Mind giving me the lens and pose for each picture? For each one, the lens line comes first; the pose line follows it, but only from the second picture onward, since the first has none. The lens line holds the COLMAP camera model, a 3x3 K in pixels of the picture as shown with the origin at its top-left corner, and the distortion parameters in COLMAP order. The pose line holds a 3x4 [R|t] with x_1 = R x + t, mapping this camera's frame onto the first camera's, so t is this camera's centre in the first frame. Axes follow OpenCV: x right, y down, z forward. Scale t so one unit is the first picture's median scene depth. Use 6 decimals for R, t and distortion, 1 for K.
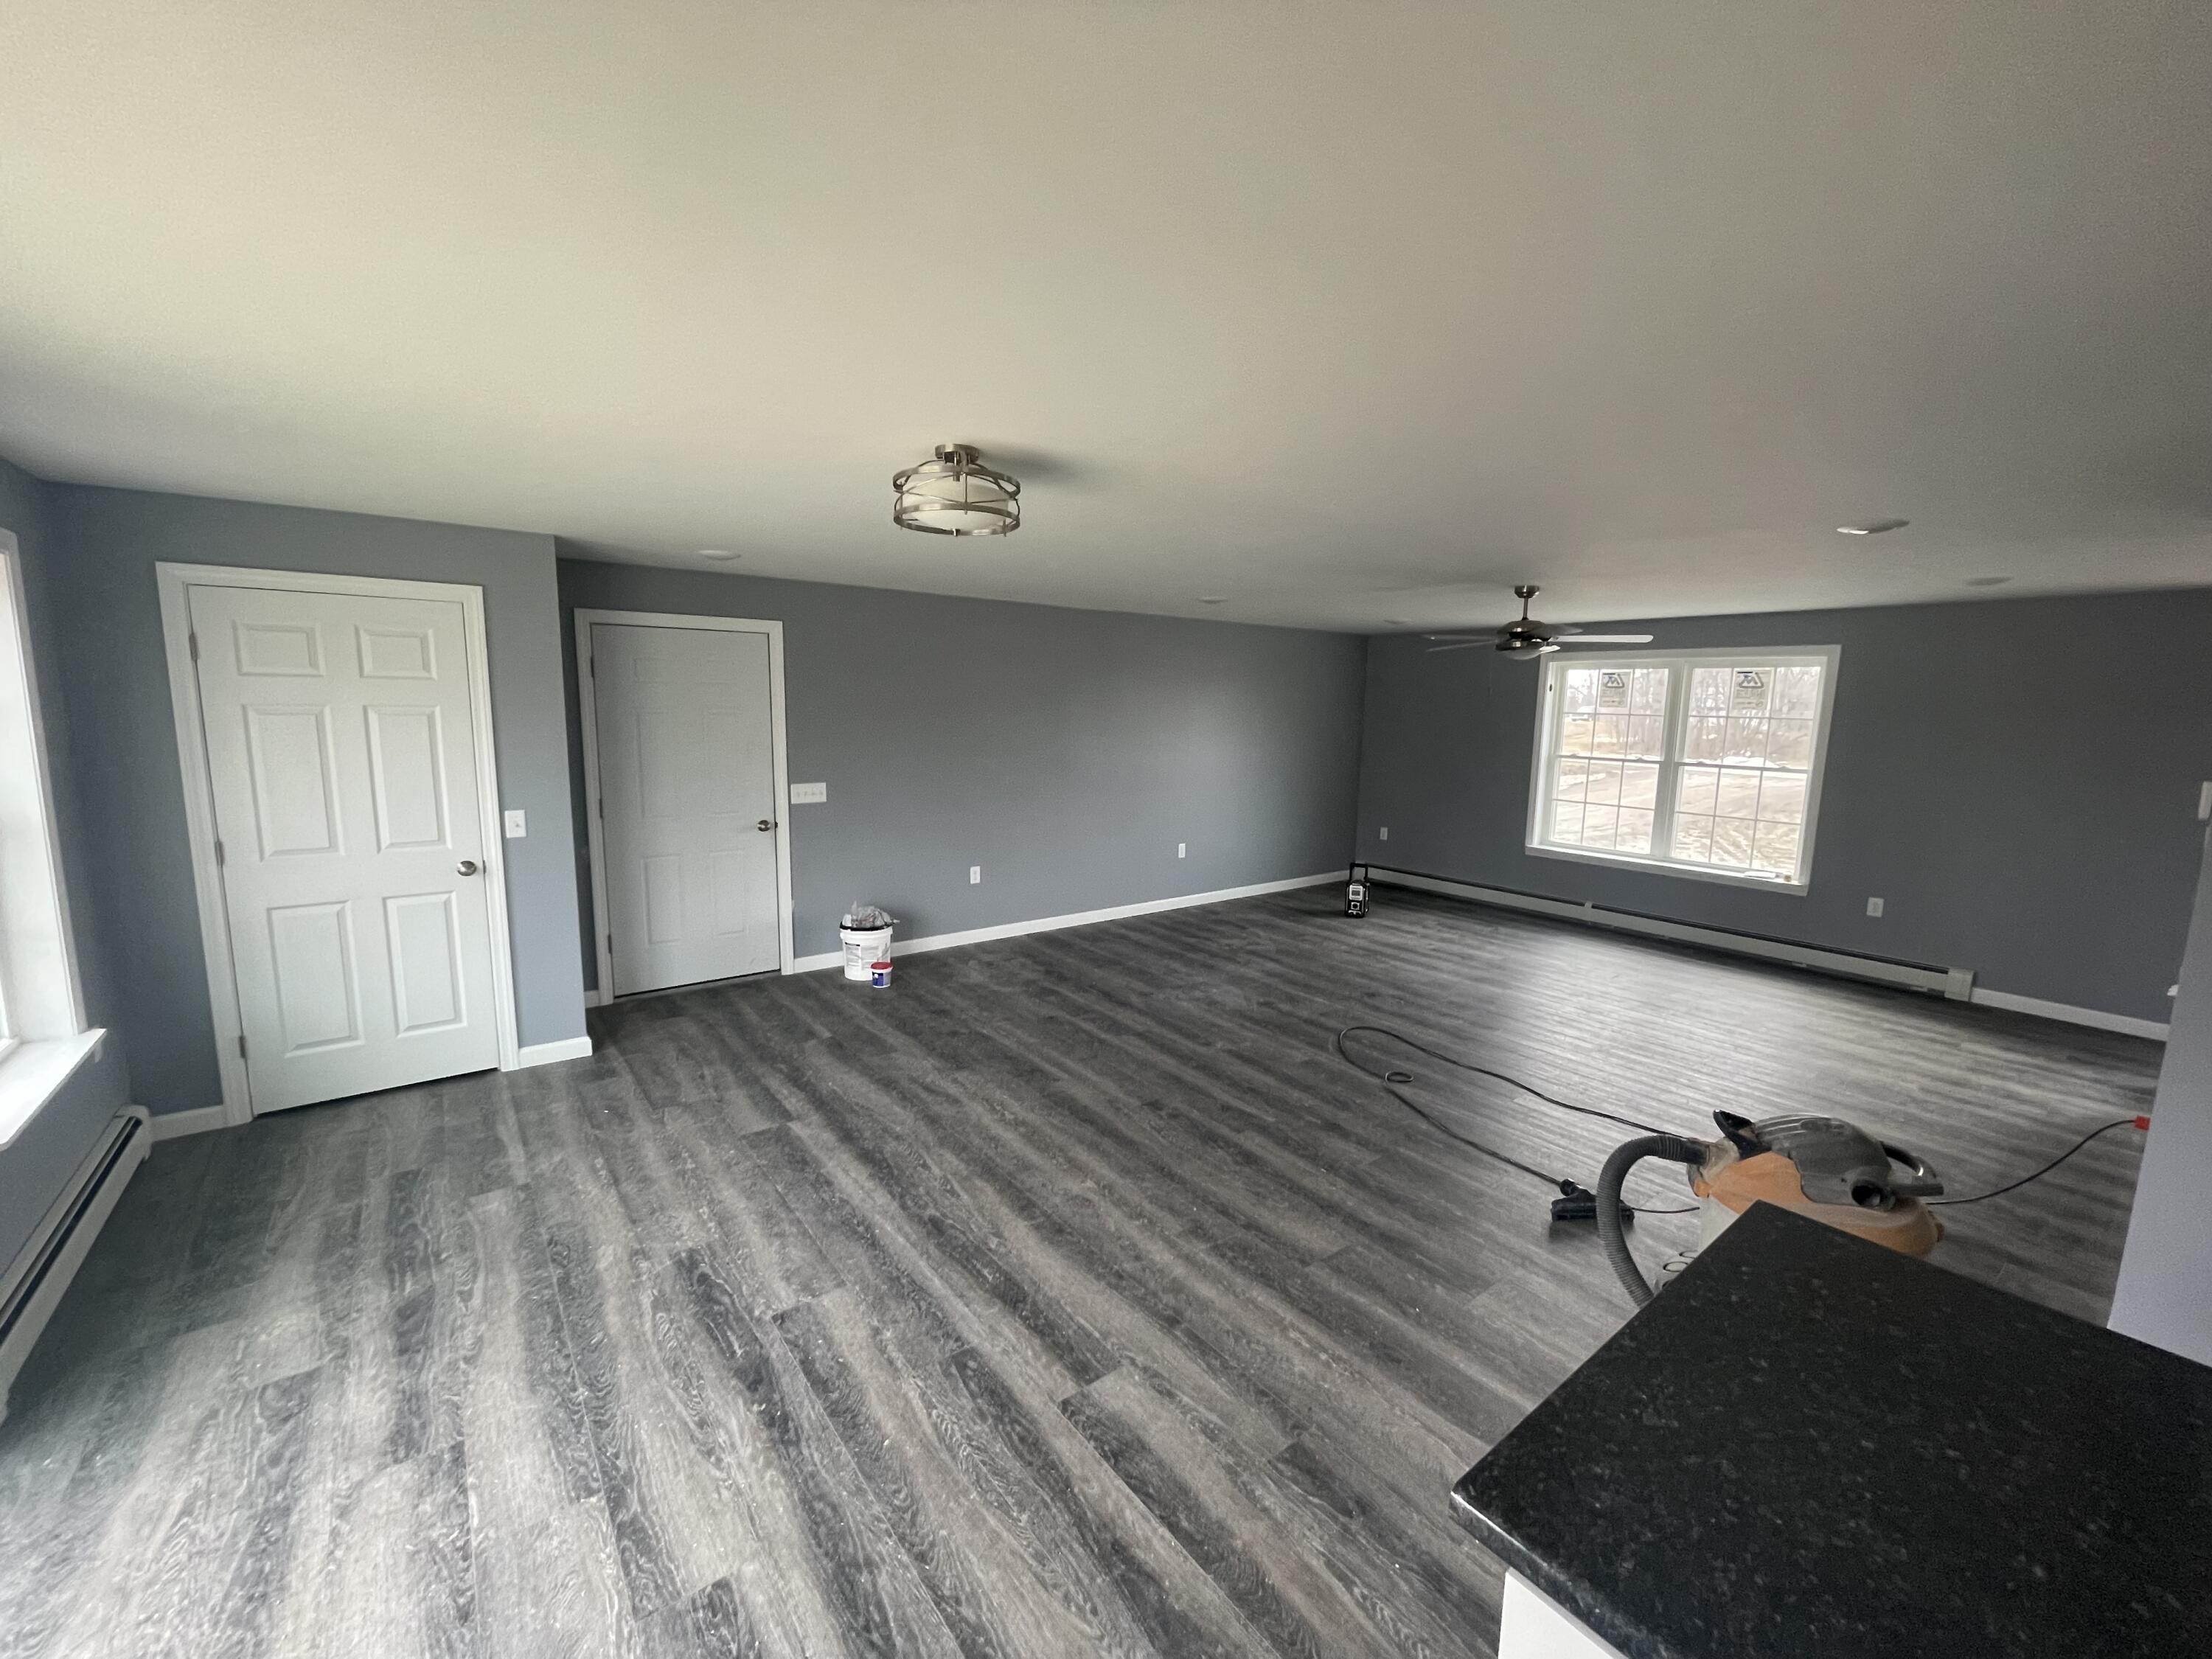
lens RADIAL K [[906.9, 0, 1114.6], [0, 906.9, 832.8], [0, 0, 1]] dist [0.002364, -0.000260]
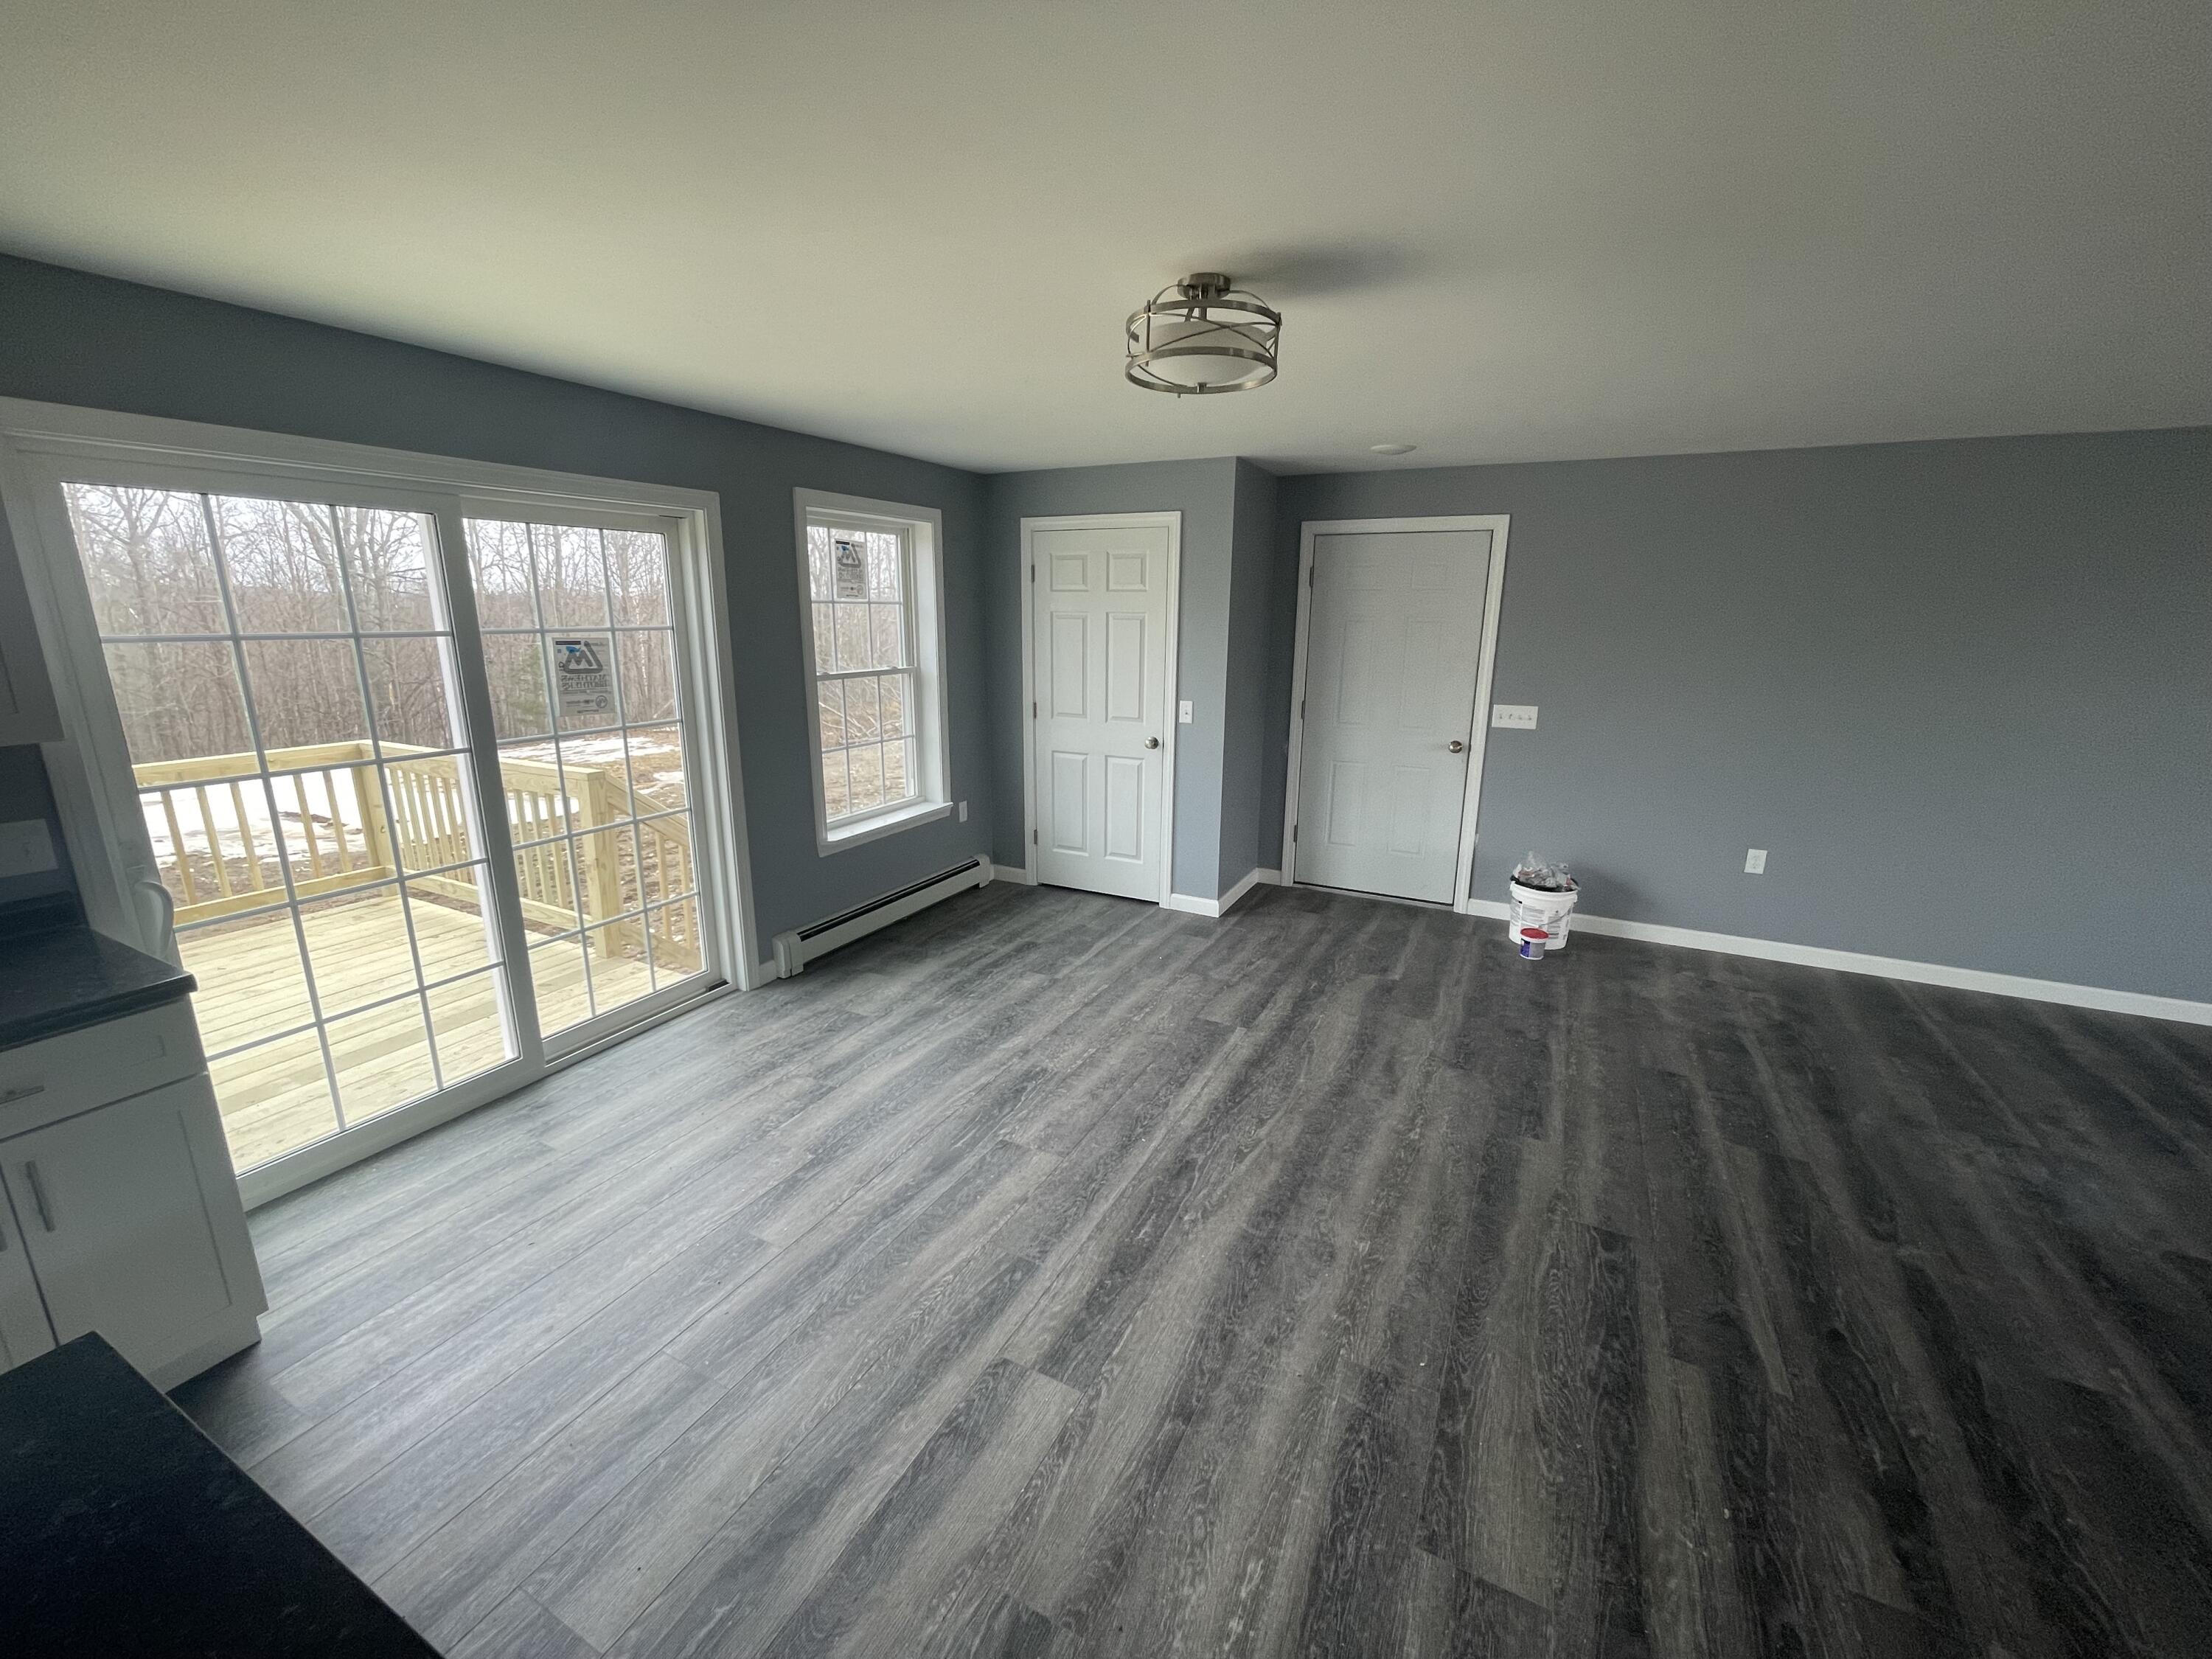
lens RADIAL K [[906.9, 0, 1104.5], [0, 906.9, 840.8], [0, 0, 1]] dist [0.002364, -0.000260]
pose [[0.414938, 0.216855, -0.883629, 0.390839], [-0.132814, 0.975215, 0.176965, -0.040481], [0.900104, 0.043929, 0.433455, 0.374271]]
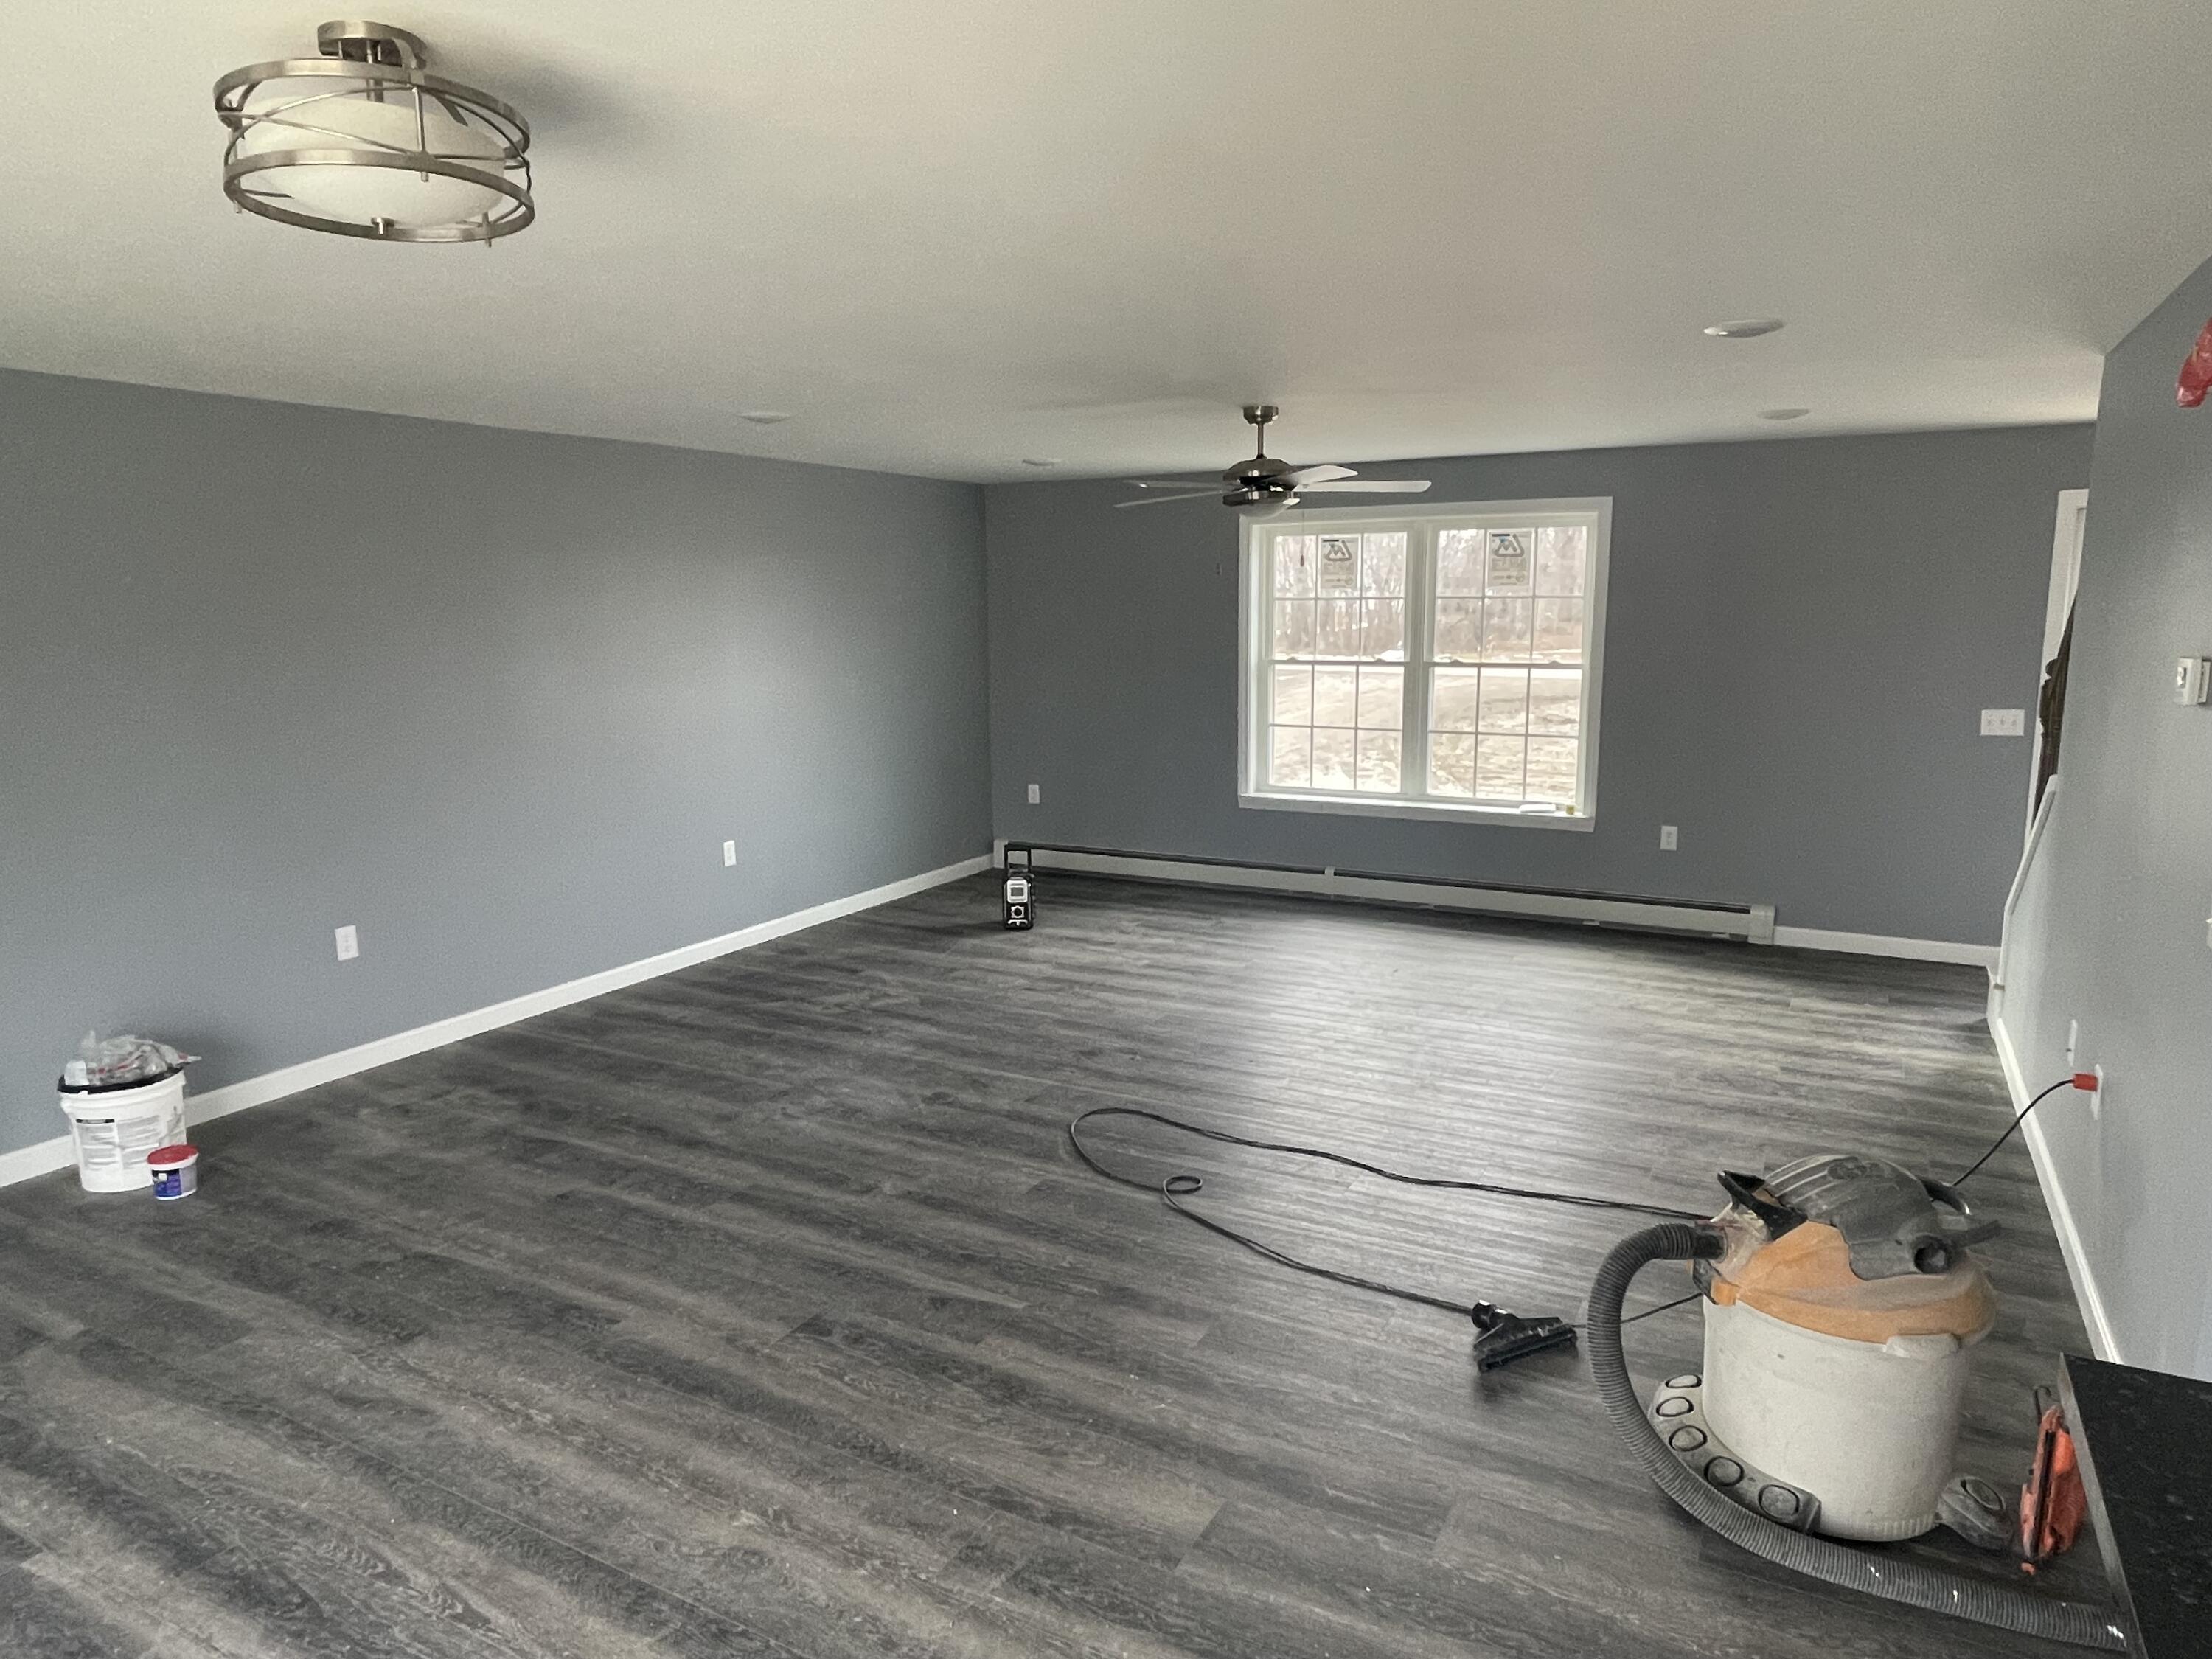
lens RADIAL K [[1391.8, 0, 1114.5], [0, 1391.8, 834.6], [0, 0, 1]] dist [-0.003181, -0.002246]
pose [[0.914641, -0.095702, 0.392776, -0.091106], [0.084804, 0.995379, 0.045049, -0.021525], [-0.395272, -0.007895, 0.918530, 0.144209]]
